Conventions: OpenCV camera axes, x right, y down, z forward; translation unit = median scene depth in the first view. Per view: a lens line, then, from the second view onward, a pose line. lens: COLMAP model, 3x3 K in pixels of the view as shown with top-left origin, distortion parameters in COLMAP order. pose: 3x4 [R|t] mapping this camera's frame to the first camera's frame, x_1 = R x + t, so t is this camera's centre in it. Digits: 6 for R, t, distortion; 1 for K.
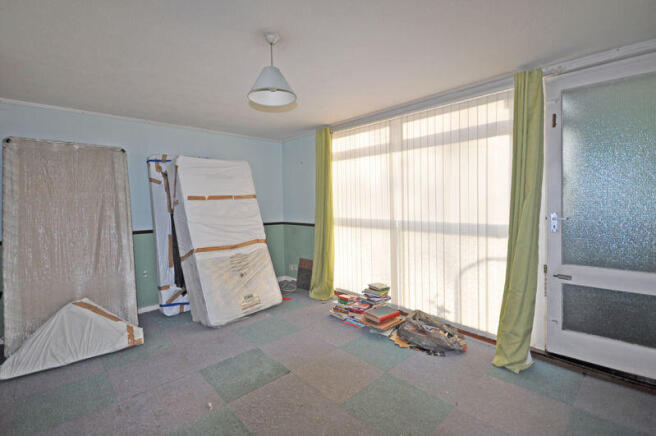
lens RADIAL K [[299.4, 0, 329.8], [0, 299.4, 201.5], [0, 0, 1]] dist [-0.001154, -0.000187]
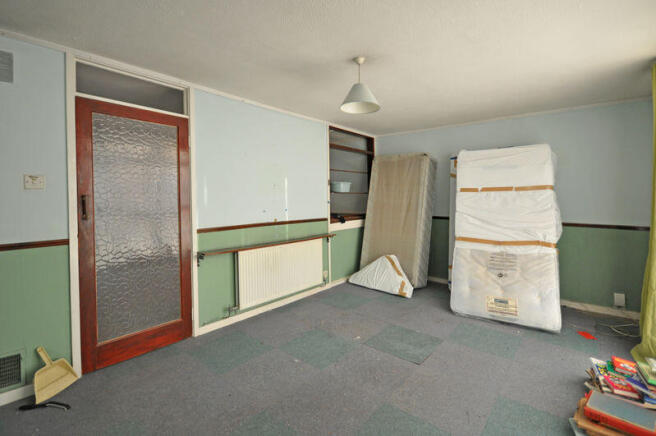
lens RADIAL K [[299.4, 0, 329.8], [0, 299.4, 201.5], [0, 0, 1]] dist [-0.001154, -0.000187]
pose [[0.108531, 0.032665, -0.993556, 0.534933], [0.002168, 0.999450, 0.033095, -0.007081], [0.994091, -0.005746, 0.108400, 0.393840]]
